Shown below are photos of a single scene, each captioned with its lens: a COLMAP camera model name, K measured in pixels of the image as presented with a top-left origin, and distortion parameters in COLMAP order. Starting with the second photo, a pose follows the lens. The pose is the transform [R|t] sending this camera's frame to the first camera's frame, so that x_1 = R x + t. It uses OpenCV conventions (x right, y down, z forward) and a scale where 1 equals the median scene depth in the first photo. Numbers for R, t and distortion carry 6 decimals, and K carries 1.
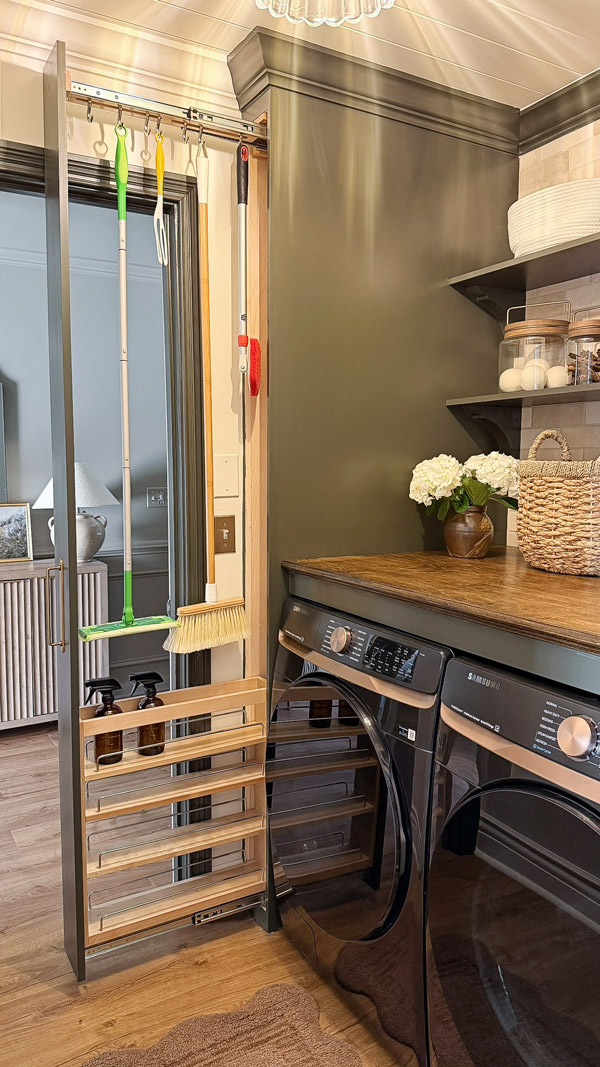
lens RADIAL K [[743.6, 0, 260.2], [0, 743.6, 535.1], [0, 0, 1]] dist [0.074520, -0.092800]
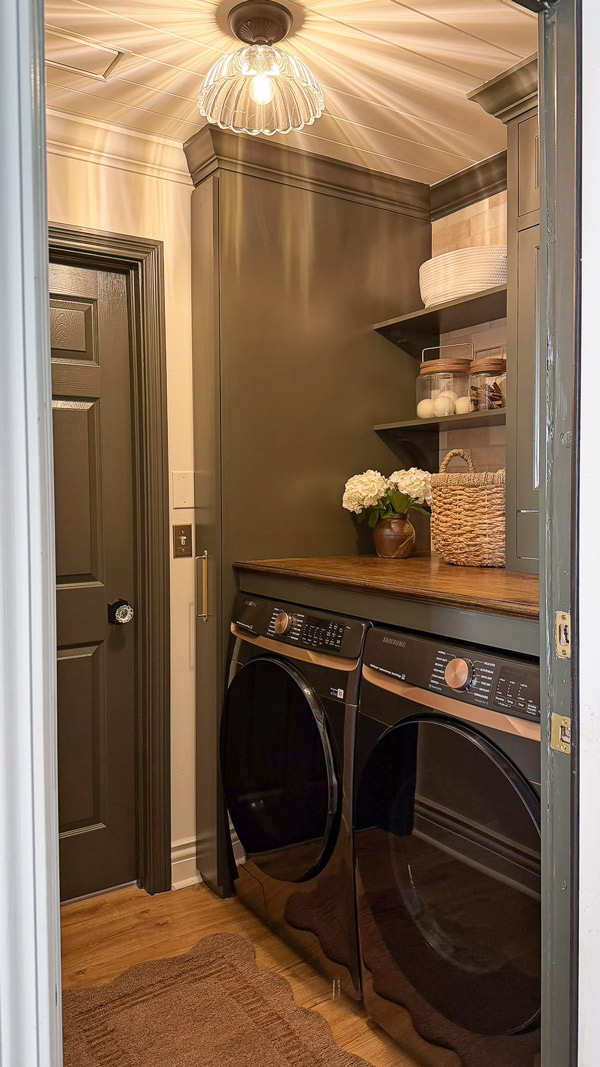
lens RADIAL K [[757.8, 0, 260.0], [0, 757.8, 513.6], [0, 0, 1]] dist [0.034112, -0.004718]
pose [[0.998248, -0.006775, 0.058786, 0.001703], [0.011170, 0.997139, -0.074760, 0.053823], [-0.058111, 0.075286, 0.995467, -0.192176]]
